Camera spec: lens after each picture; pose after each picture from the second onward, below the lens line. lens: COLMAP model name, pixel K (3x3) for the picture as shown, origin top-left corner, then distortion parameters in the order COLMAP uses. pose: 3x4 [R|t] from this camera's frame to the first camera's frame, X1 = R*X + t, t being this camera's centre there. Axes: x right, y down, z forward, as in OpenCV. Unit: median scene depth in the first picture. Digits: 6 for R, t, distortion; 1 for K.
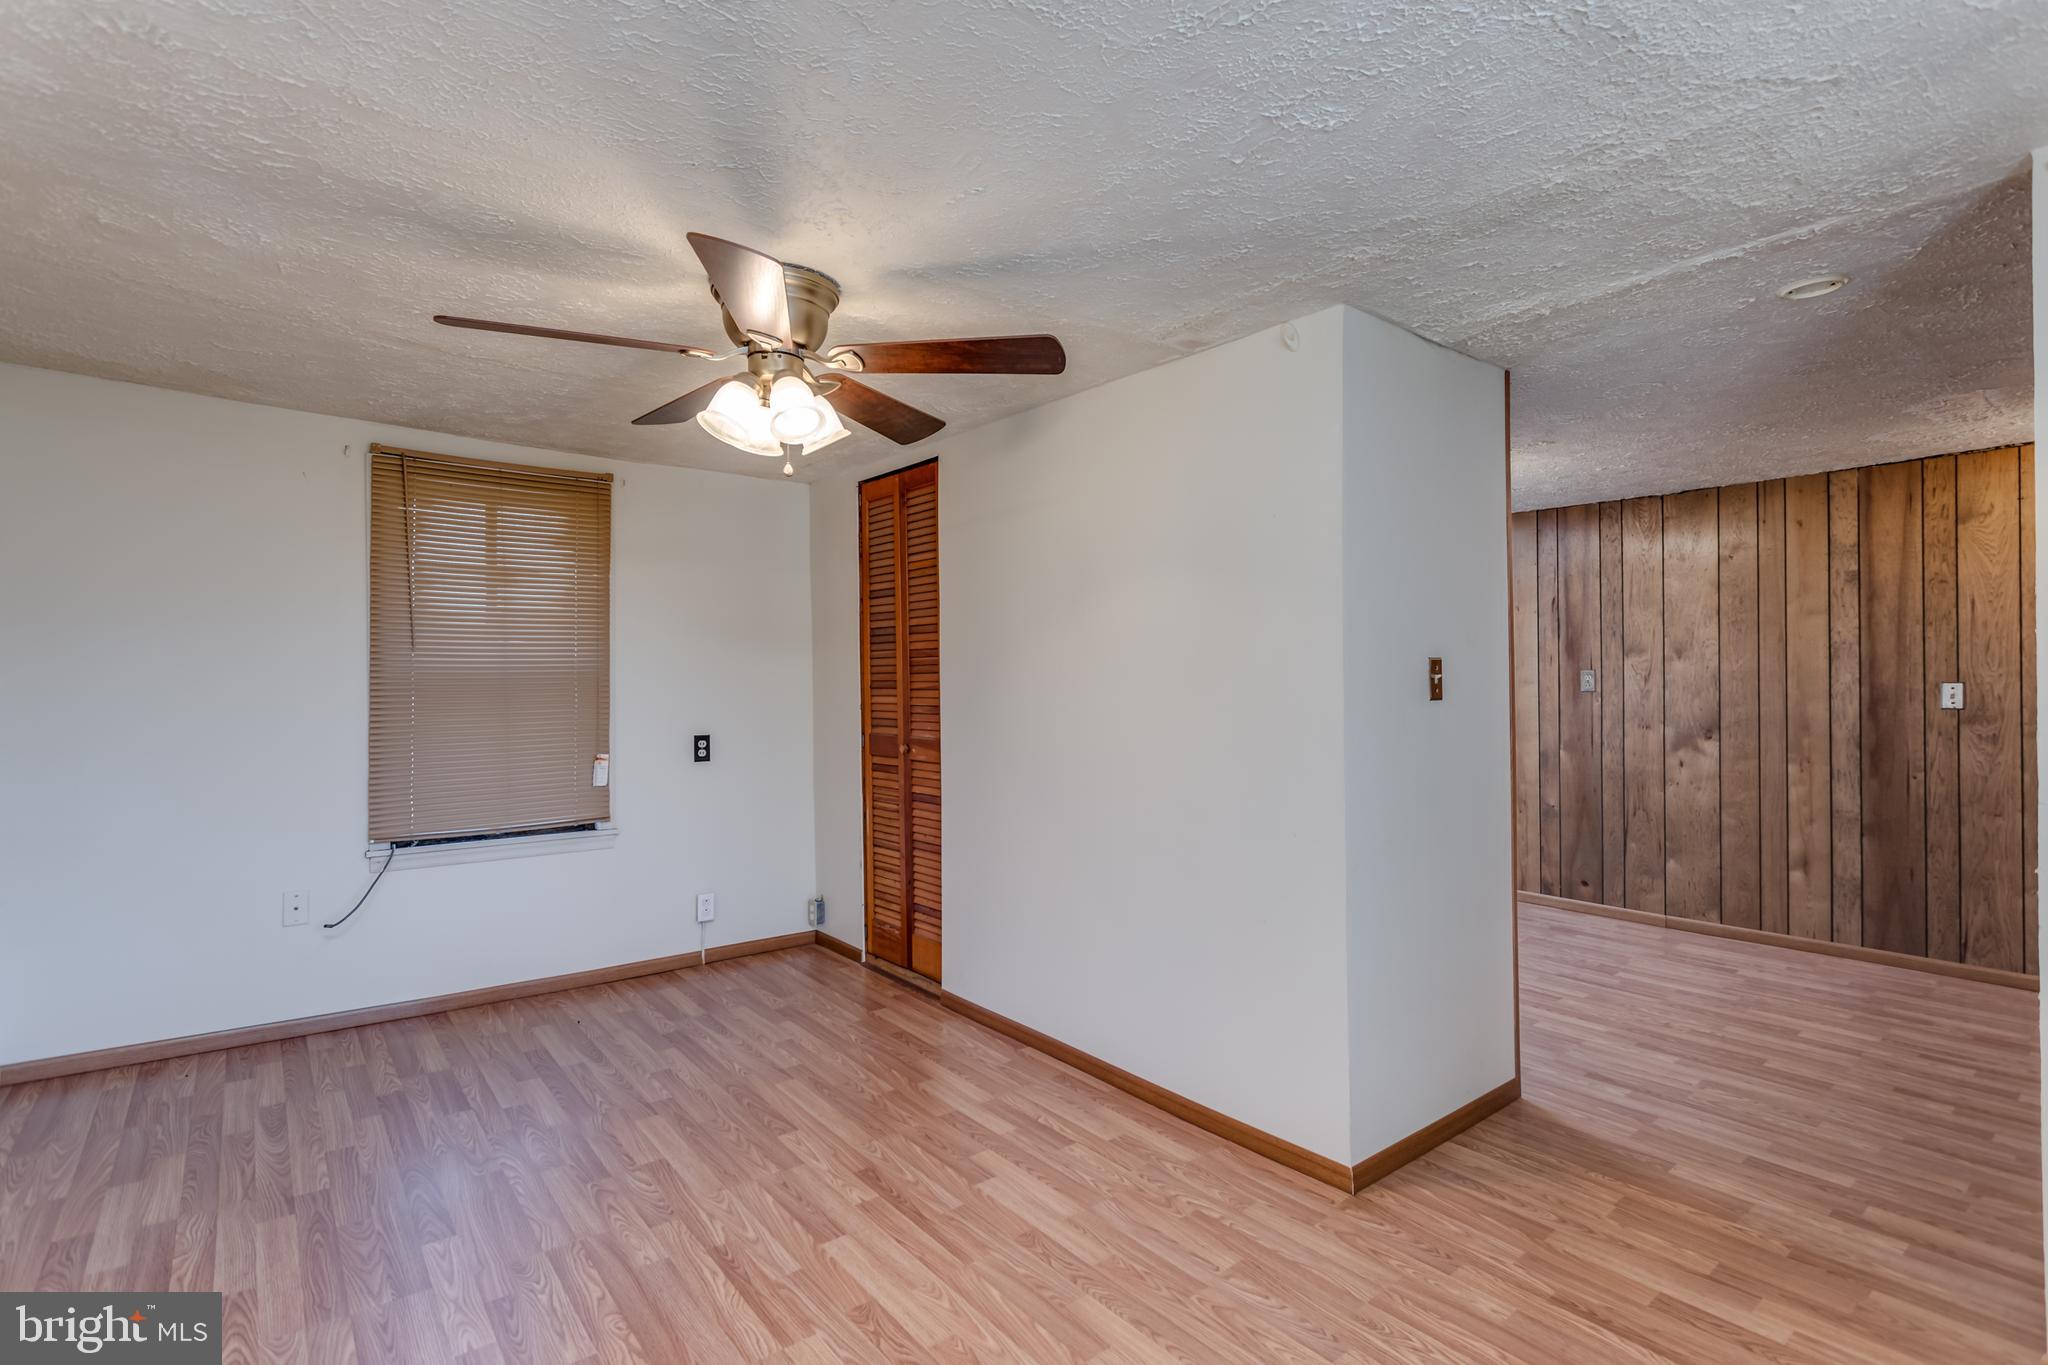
lens RADIAL K [[974.4, 0, 1022.4], [0, 974.4, 656.7], [0, 0, 1]] dist [-0.000532, 0.000462]
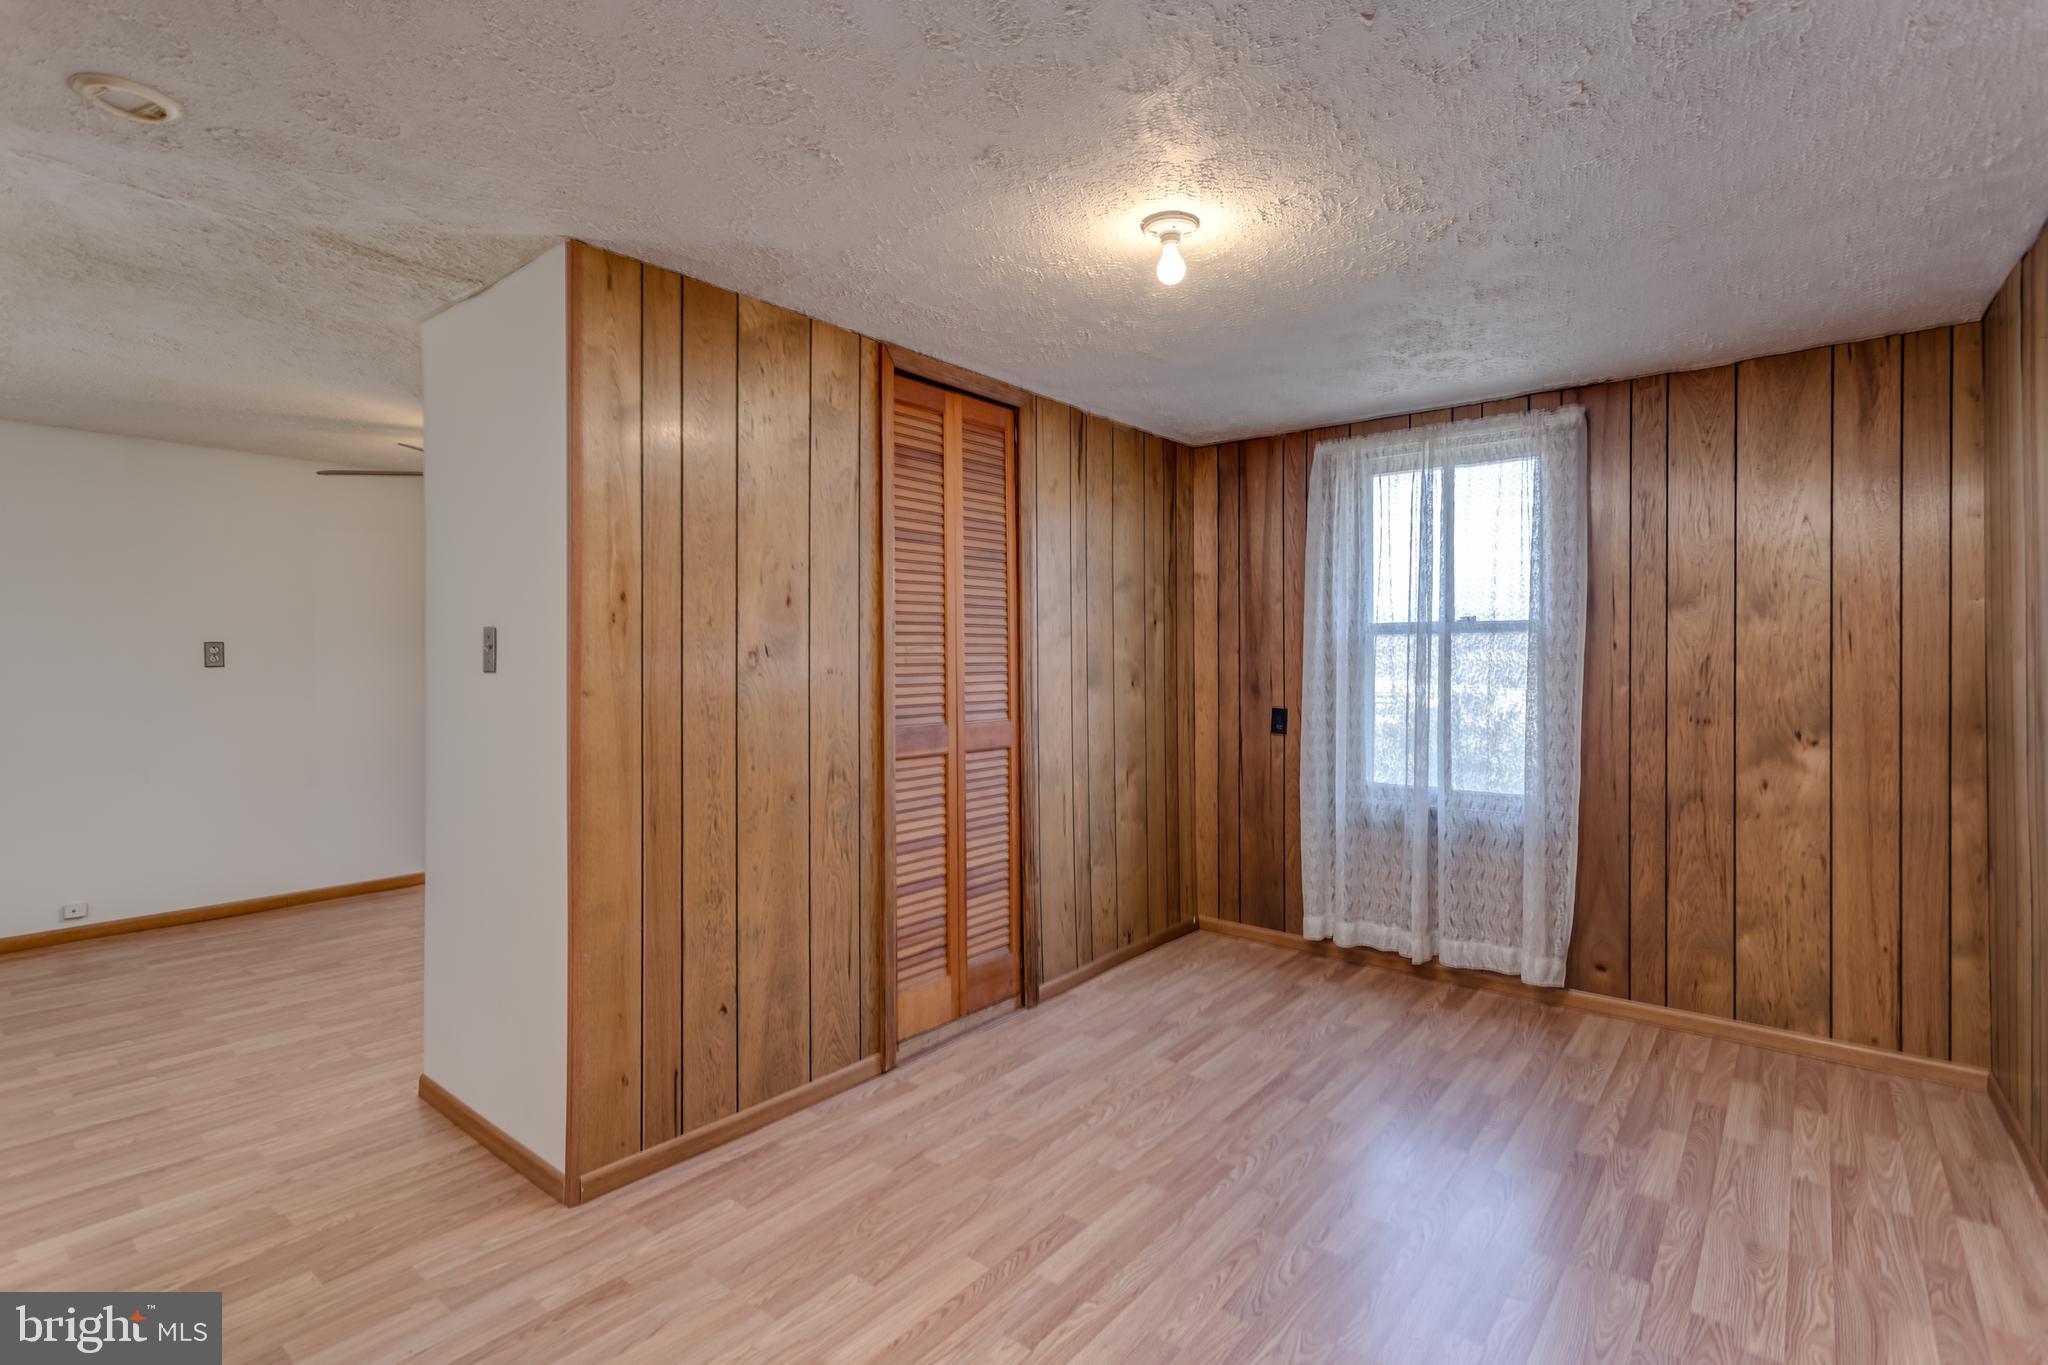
lens RADIAL K [[974.4, 0, 1022.4], [0, 974.4, 656.7], [0, 0, 1]] dist [-0.000532, 0.000462]
pose [[0.209519, 0.002184, -0.977802, 1.756156], [0.017128, 0.999836, 0.005903, 0.037193], [0.977655, -0.017985, 0.209447, 1.587285]]
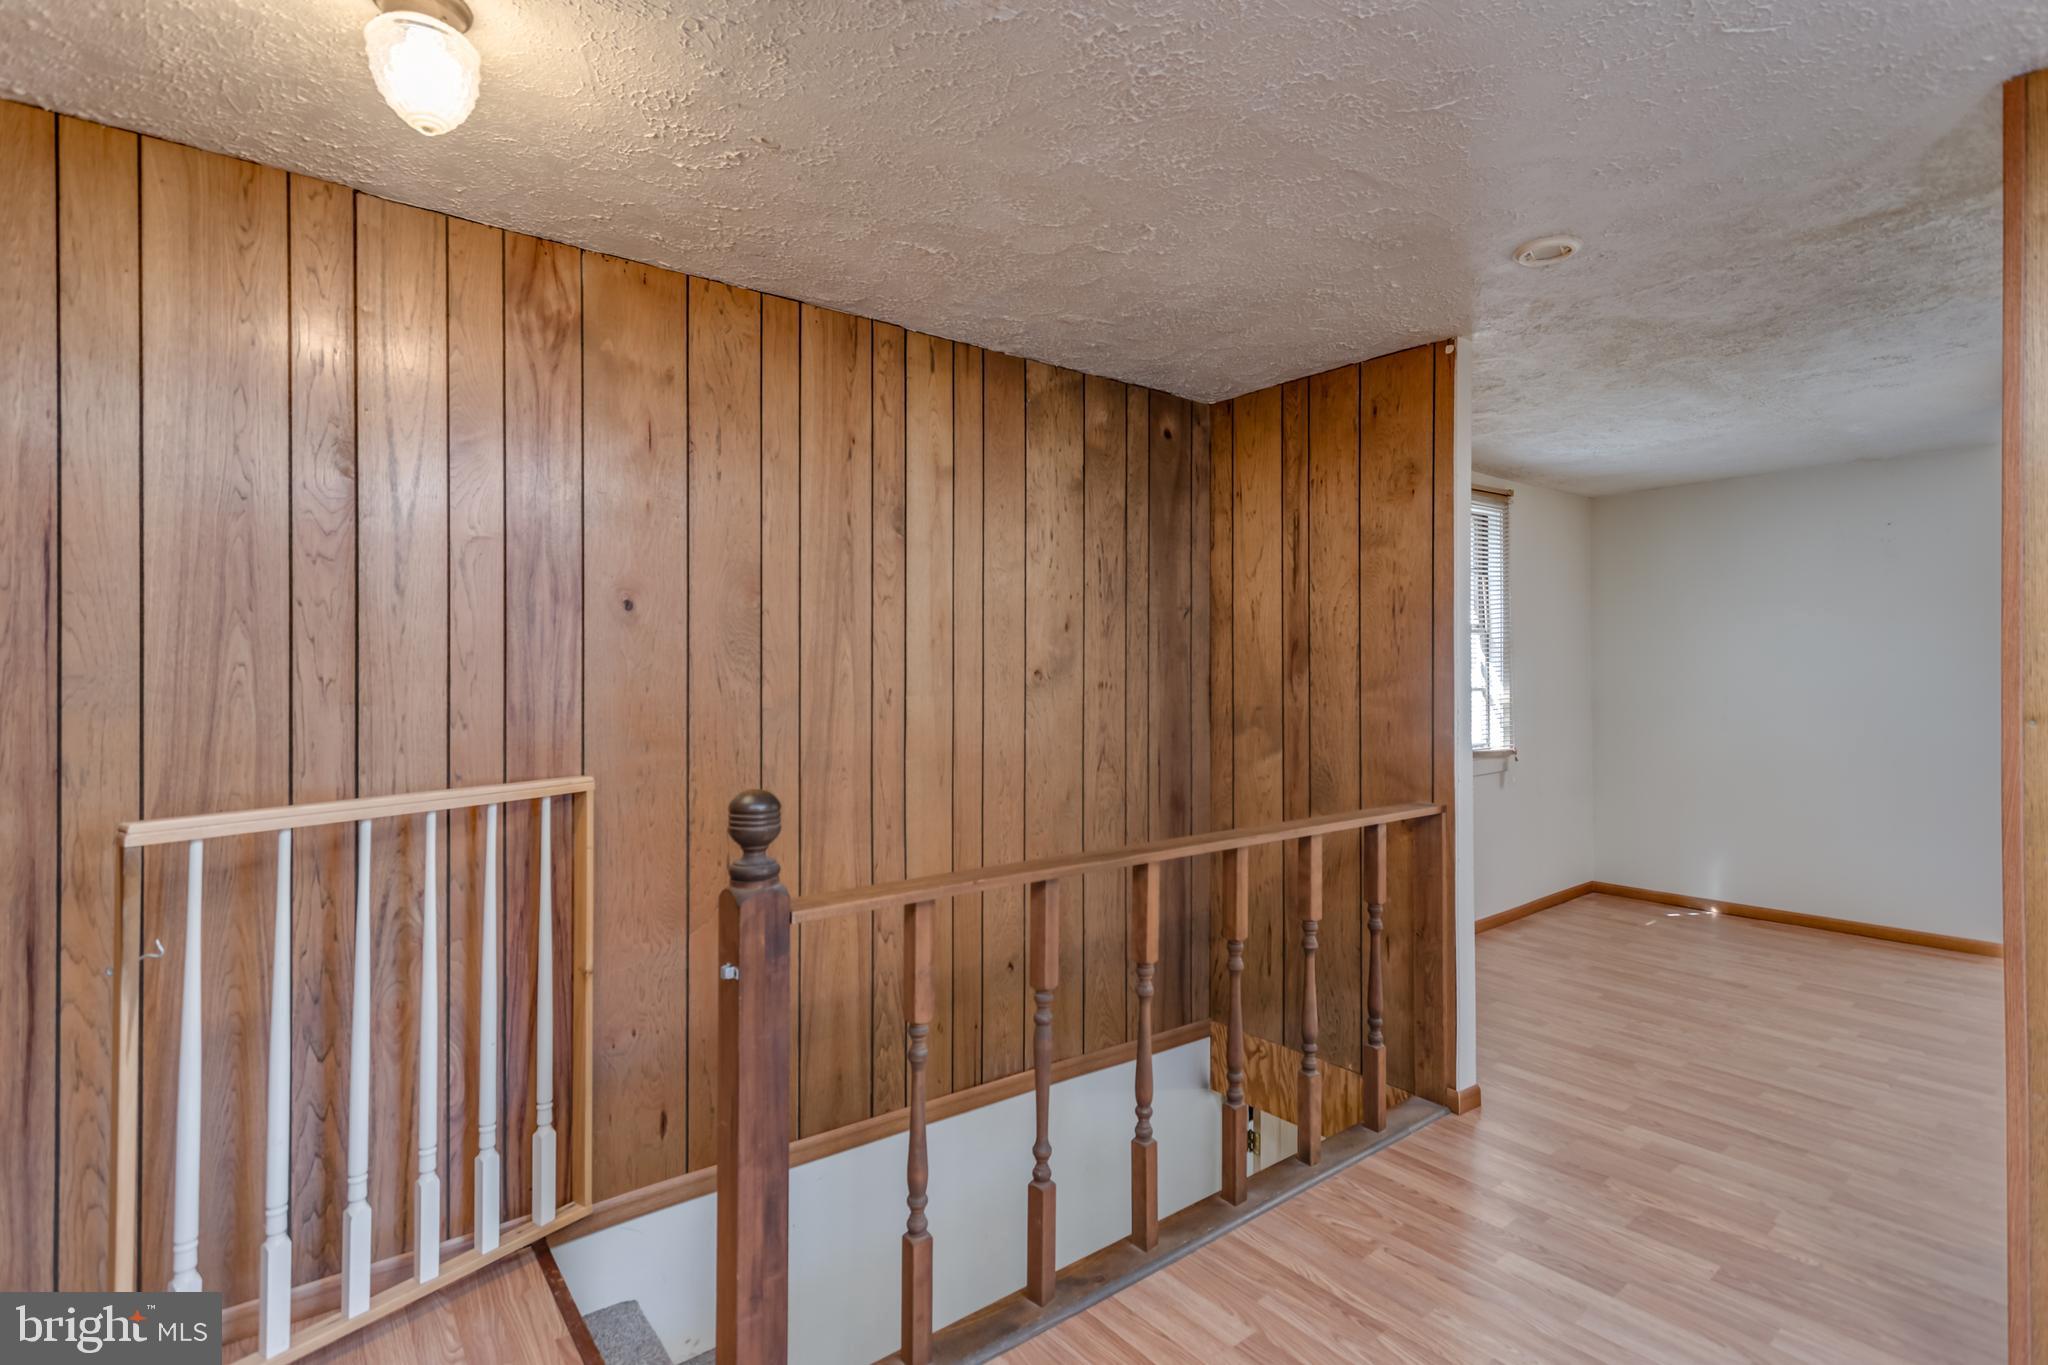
lens RADIAL K [[974.4, 0, 1022.4], [0, 974.4, 656.7], [0, 0, 1]] dist [-0.000532, 0.000462]
pose [[-0.999907, 0.005817, 0.012350, 1.393258], [0.005336, 0.999240, -0.038610, 0.050320], [-0.012565, -0.038541, -0.999178, 2.078489]]
